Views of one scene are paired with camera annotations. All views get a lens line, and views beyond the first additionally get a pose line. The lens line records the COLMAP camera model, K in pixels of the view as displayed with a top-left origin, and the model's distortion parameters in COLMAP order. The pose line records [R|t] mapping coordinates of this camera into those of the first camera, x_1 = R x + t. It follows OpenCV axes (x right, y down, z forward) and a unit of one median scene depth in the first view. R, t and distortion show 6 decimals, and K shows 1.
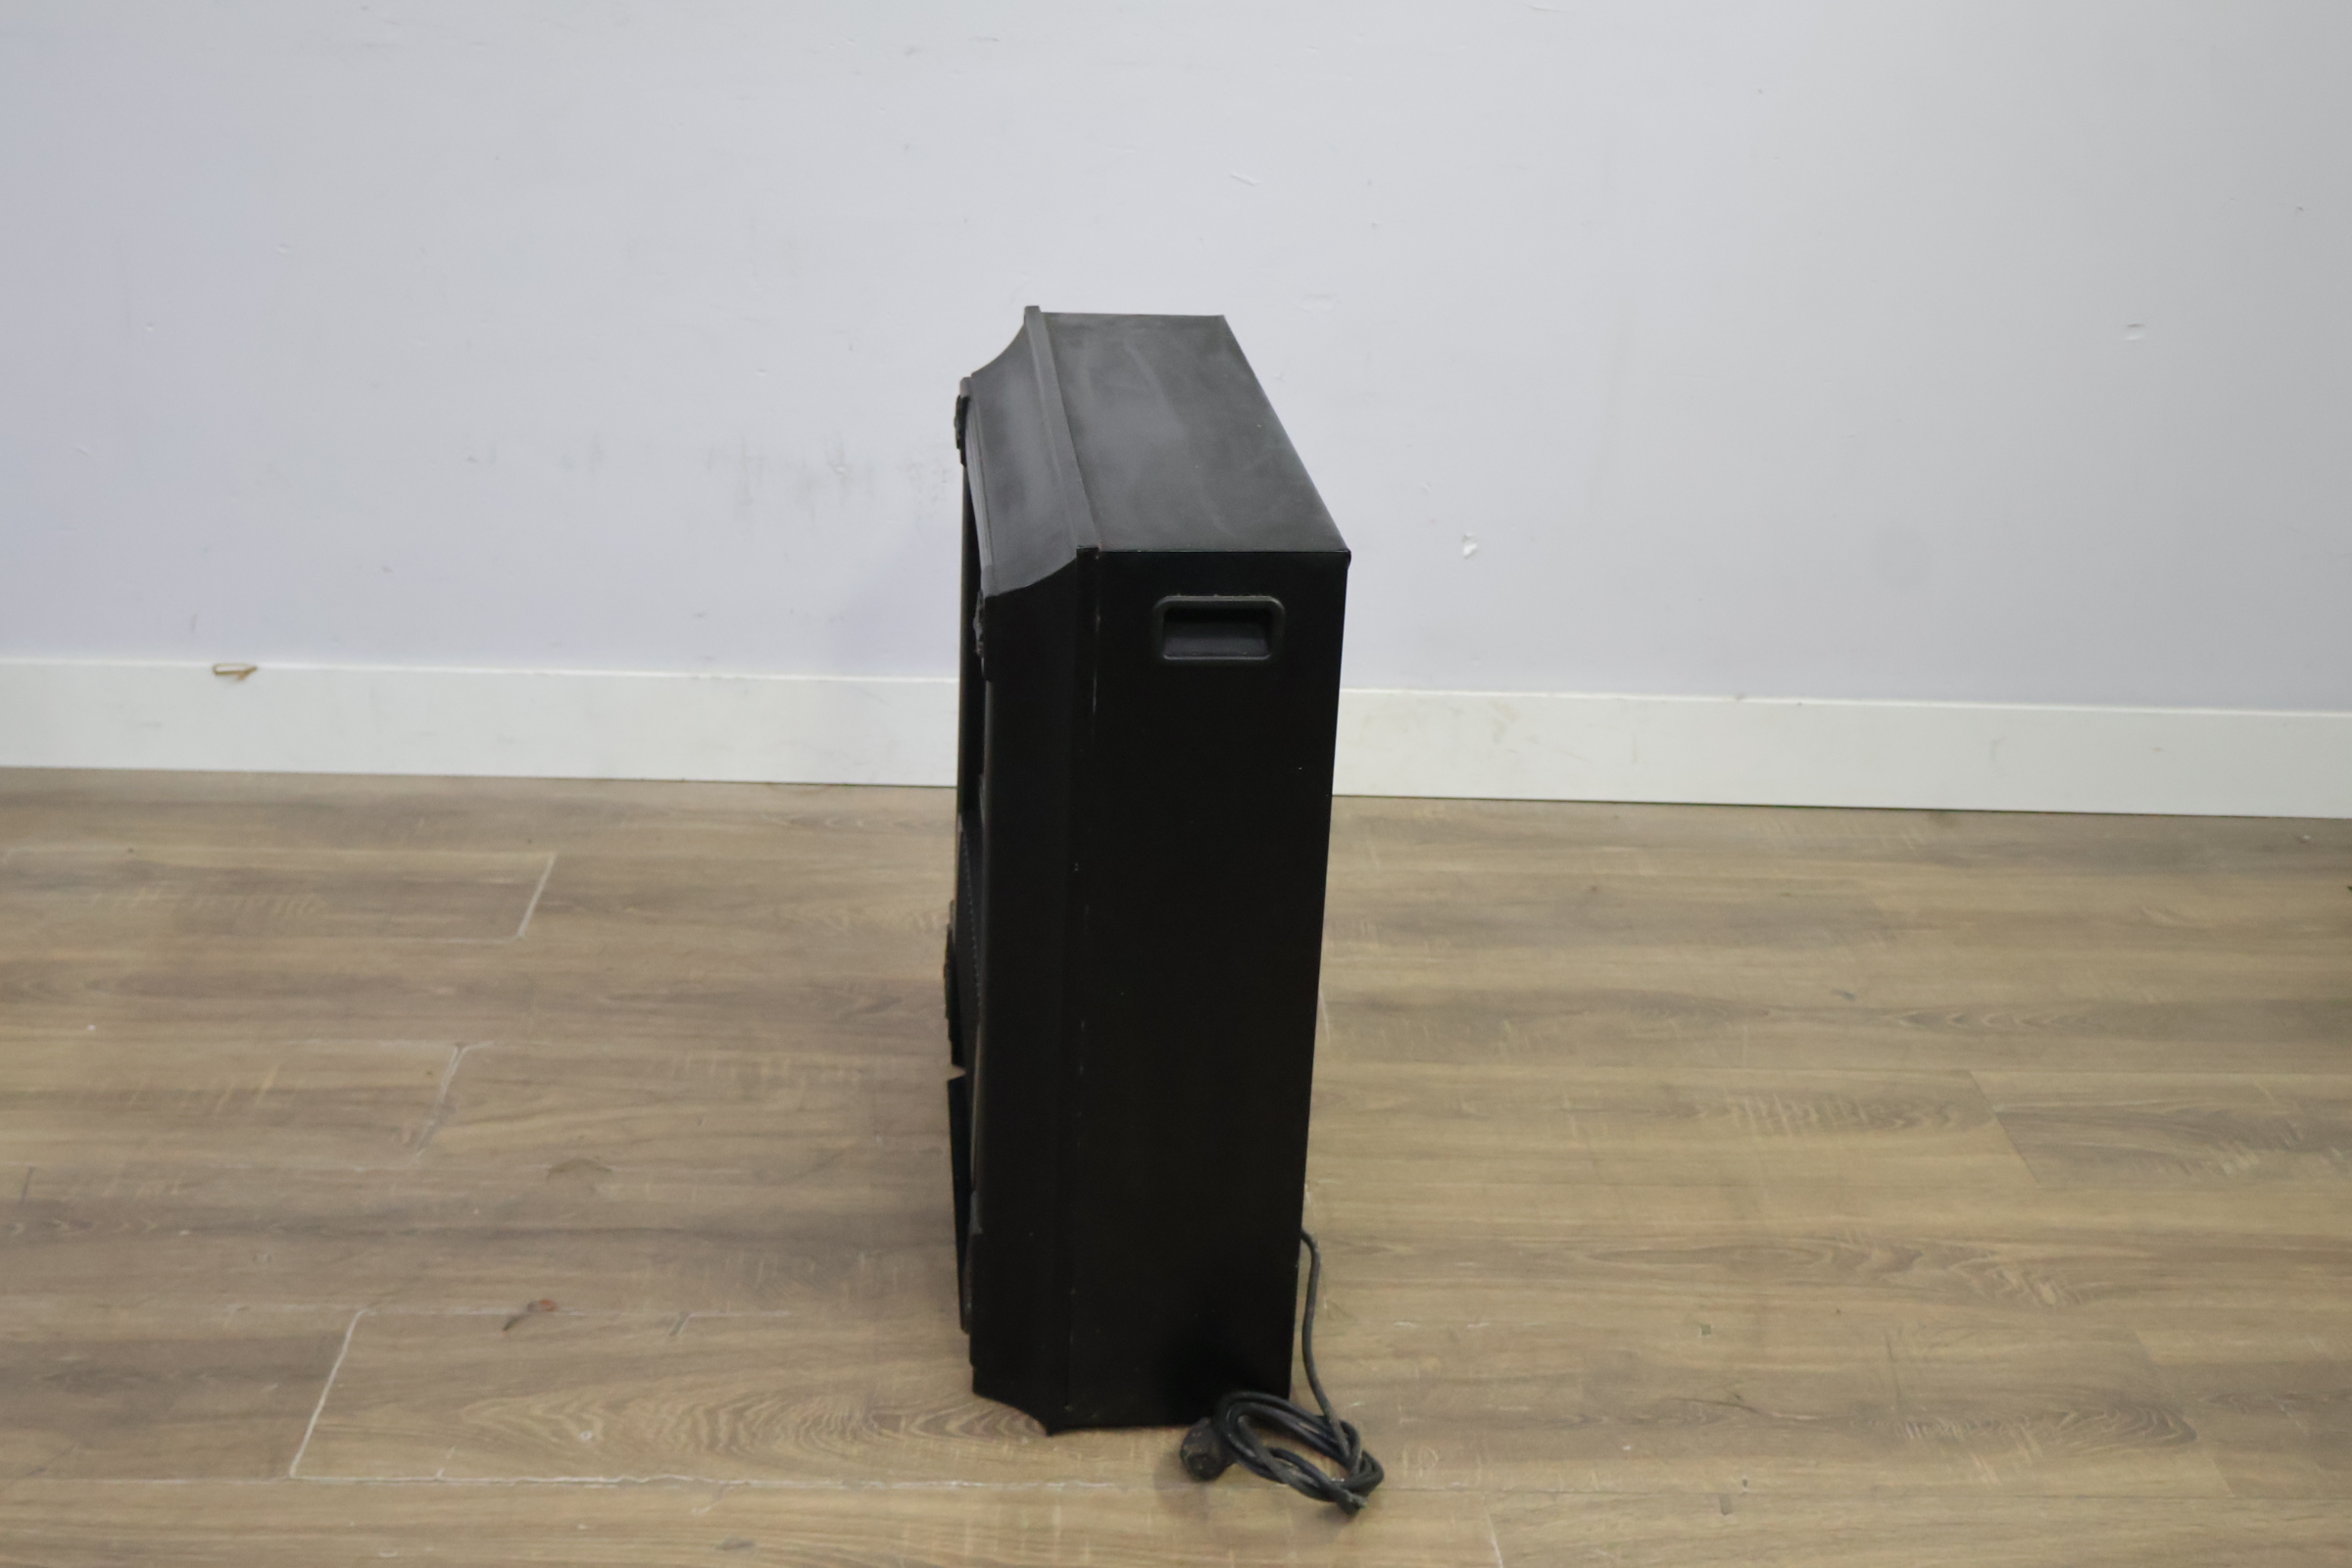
lens RADIAL K [[2616.6, 0, 1178.1], [0, 2616.6, 777.9], [0, 0, 1]] dist [-0.021627, -0.001679]
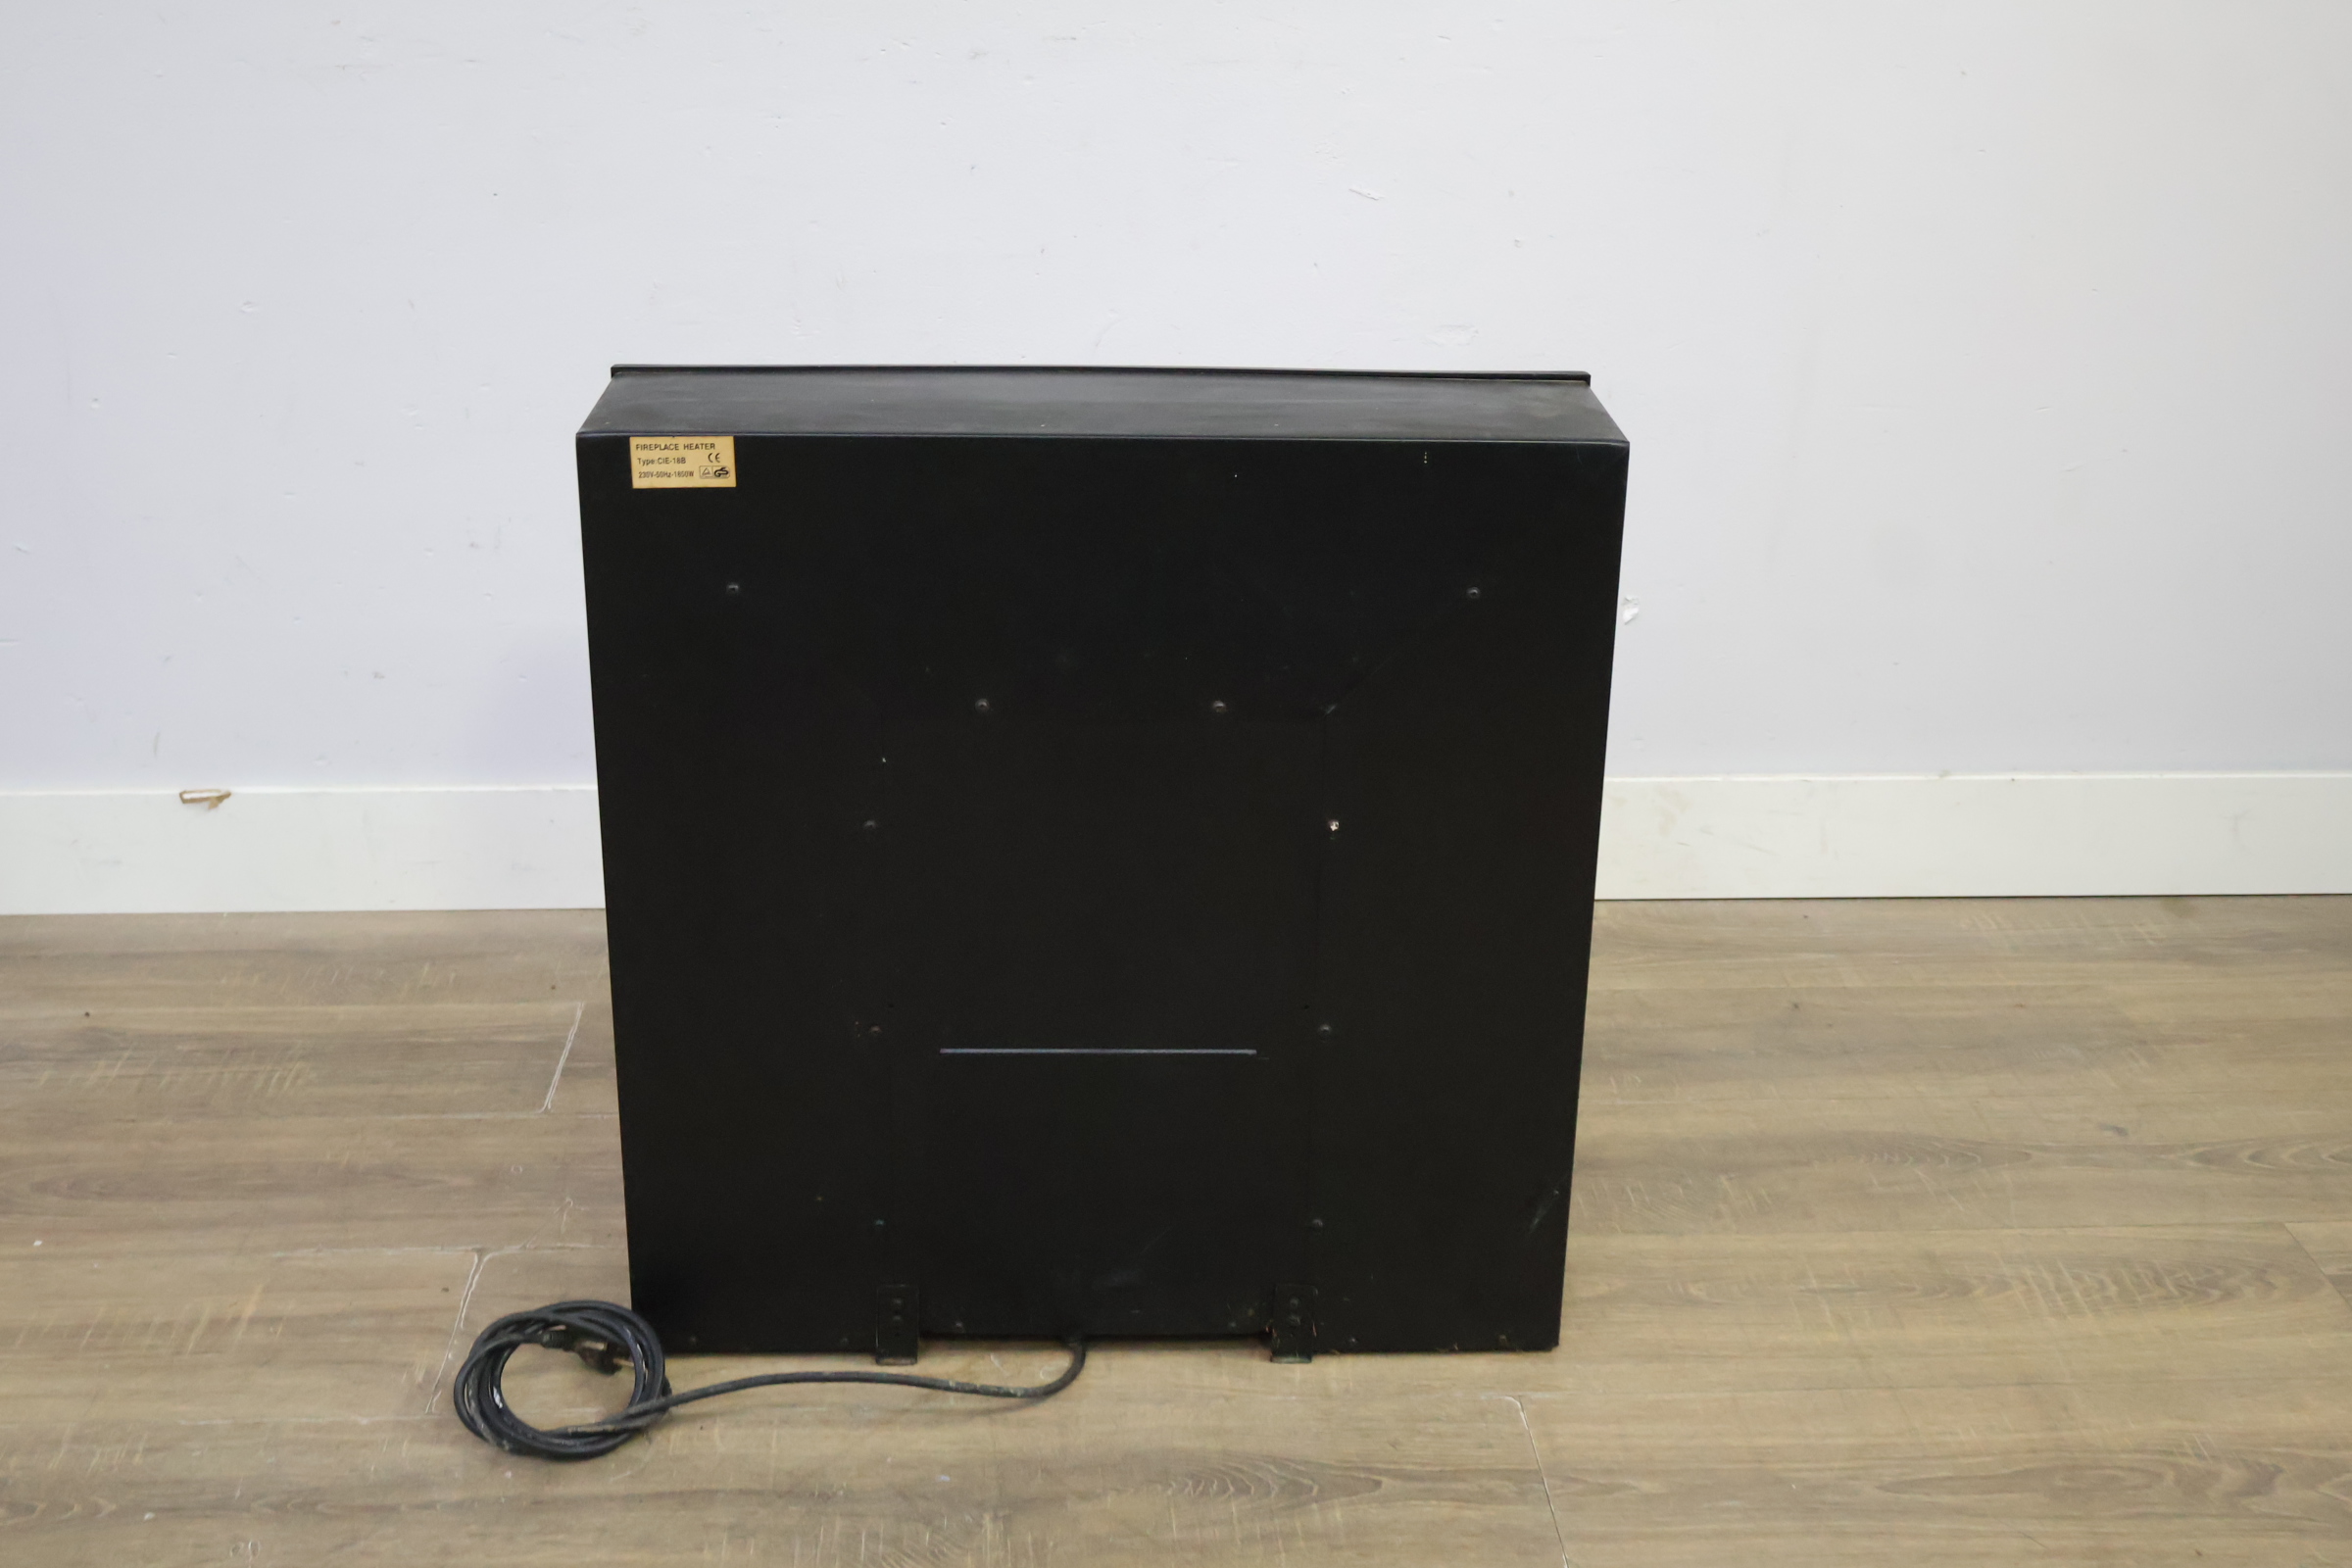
lens RADIAL K [[2621.4, 0, 1174.8], [0, 2621.4, 778.3], [0, 0, 1]] dist [-0.014012, -0.011562]
pose [[0.999542, -0.030261, -0.000356, -0.050551], [0.030249, 0.999366, -0.018798, -0.026769], [0.000925, 0.018779, 0.999823, 0.168435]]
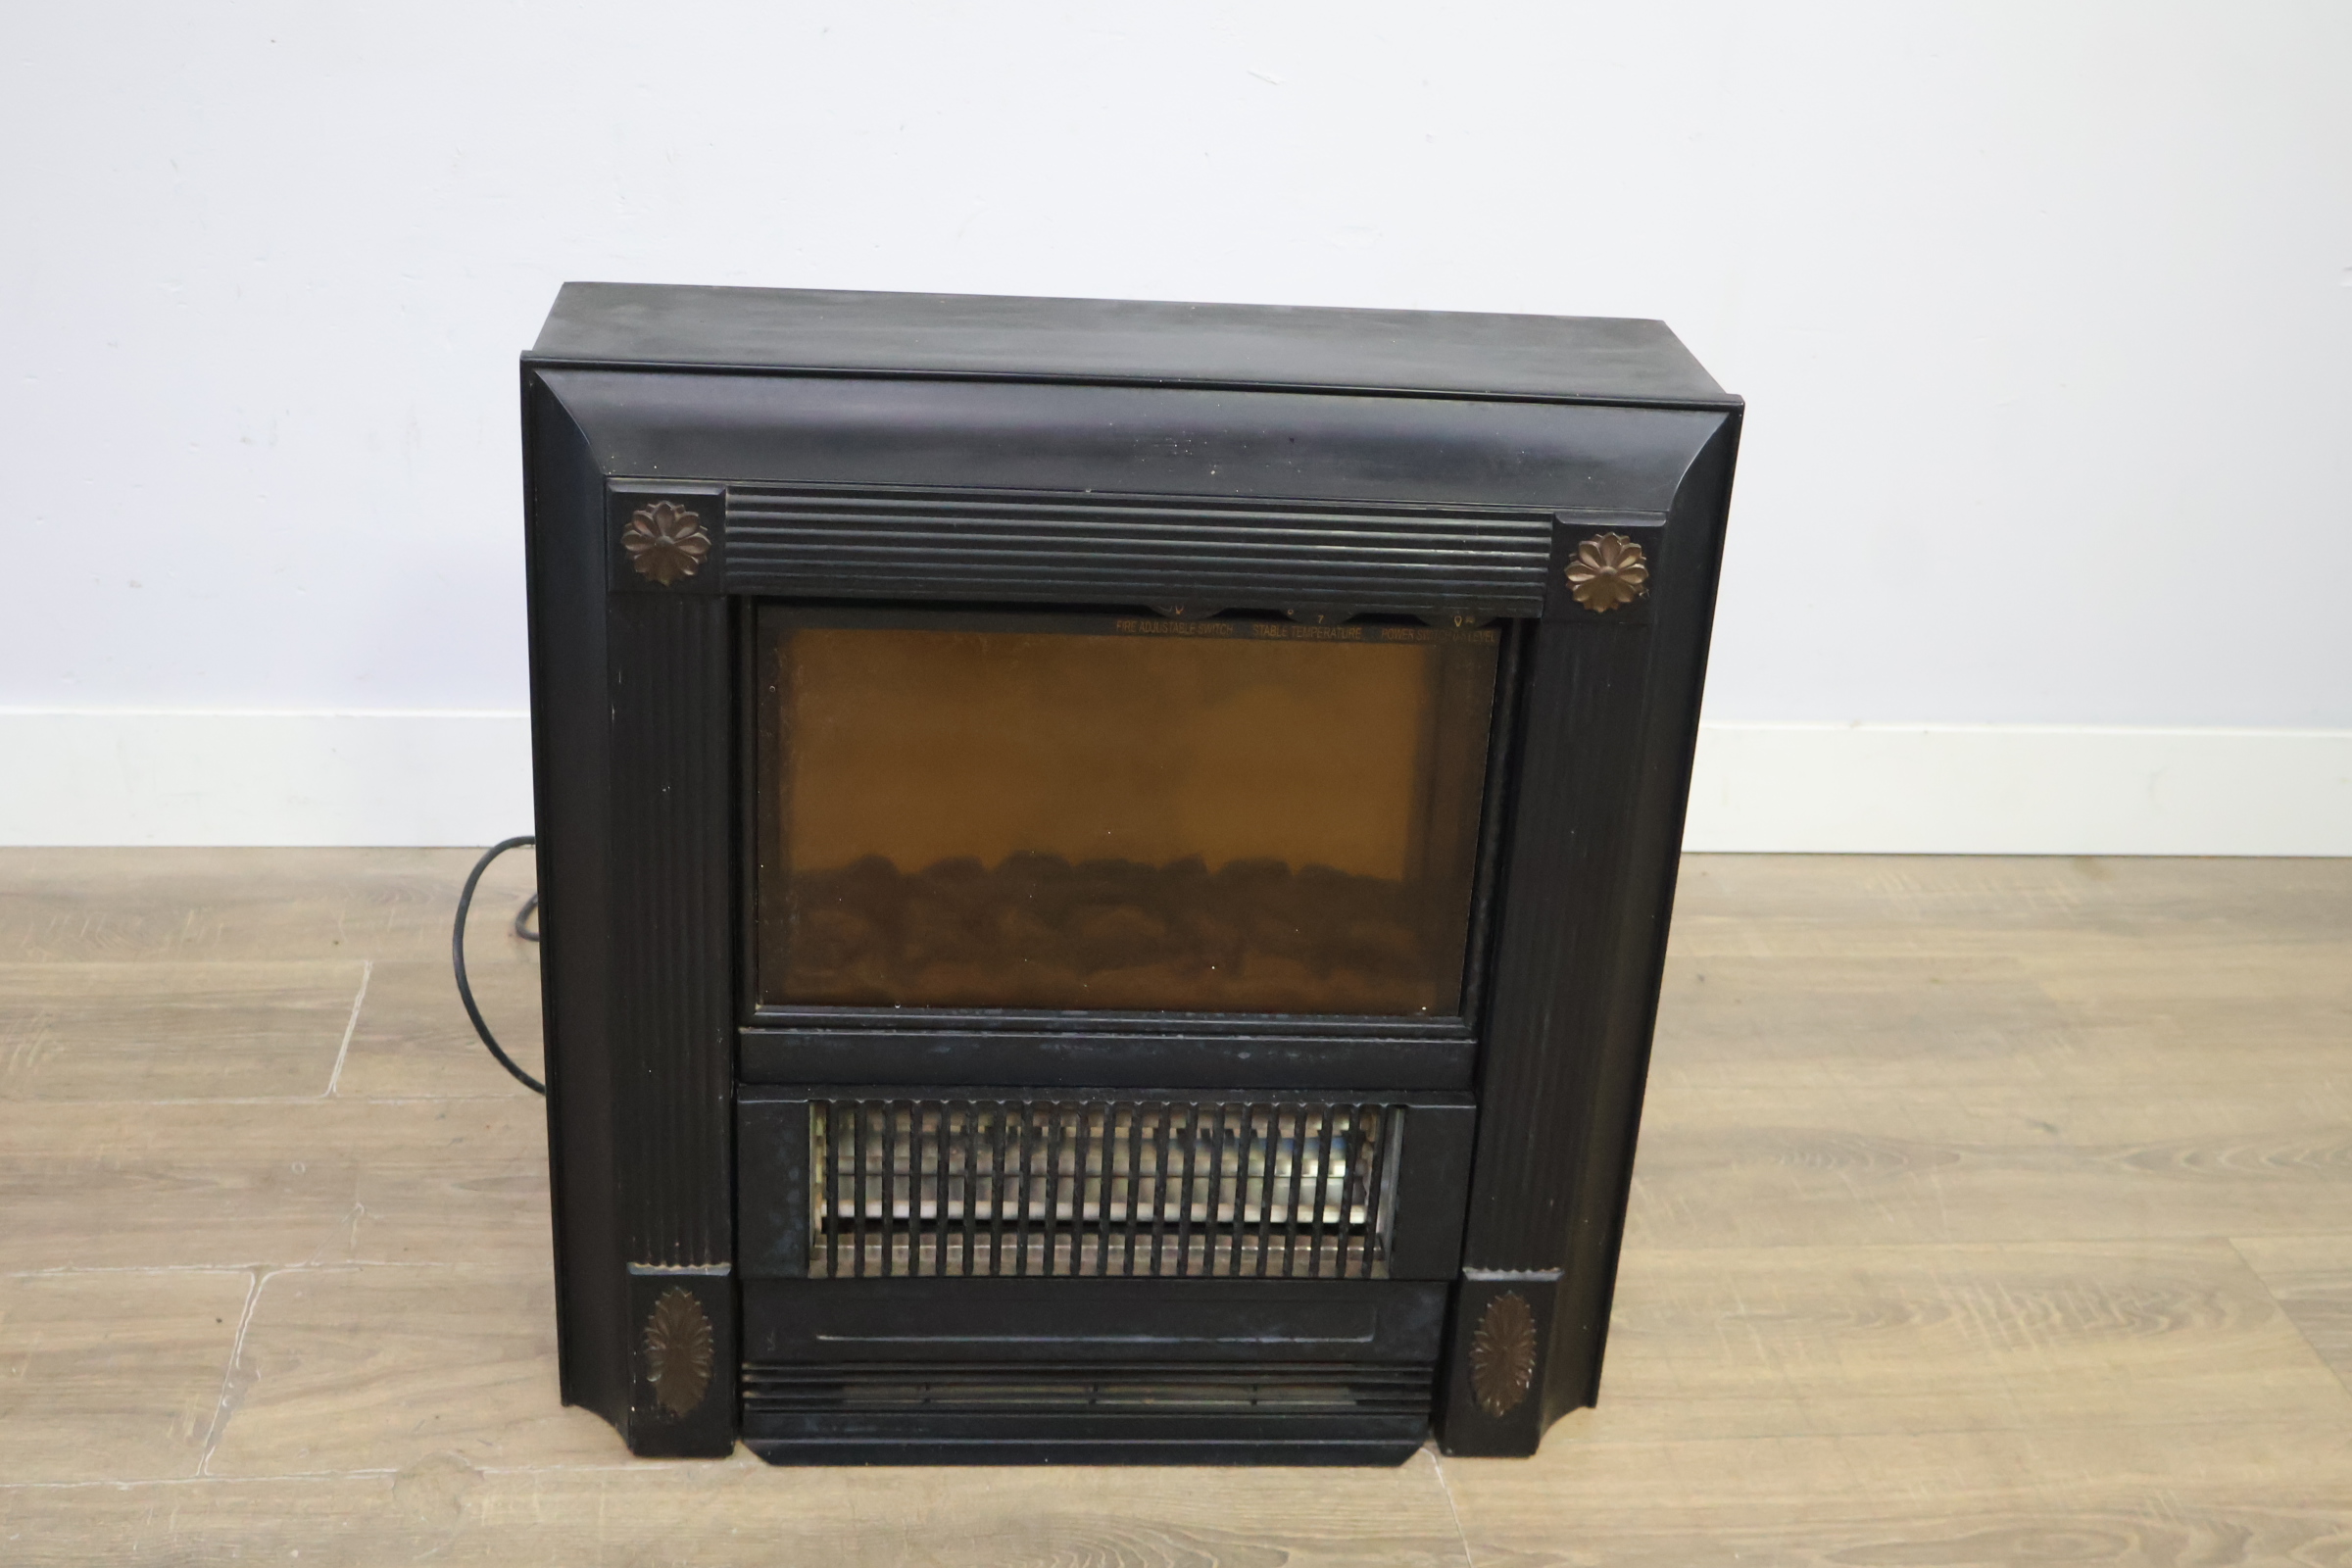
lens RADIAL K [[2632.4, 0, 1166.4], [0, 2632.4, 782.6], [0, 0, 1]] dist [-0.005960, -0.026791]
pose [[0.996723, -0.013363, 0.079774, -0.080547], [0.009504, 0.998775, 0.048554, -0.069644], [-0.080325, -0.047637, 0.995630, 0.260244]]
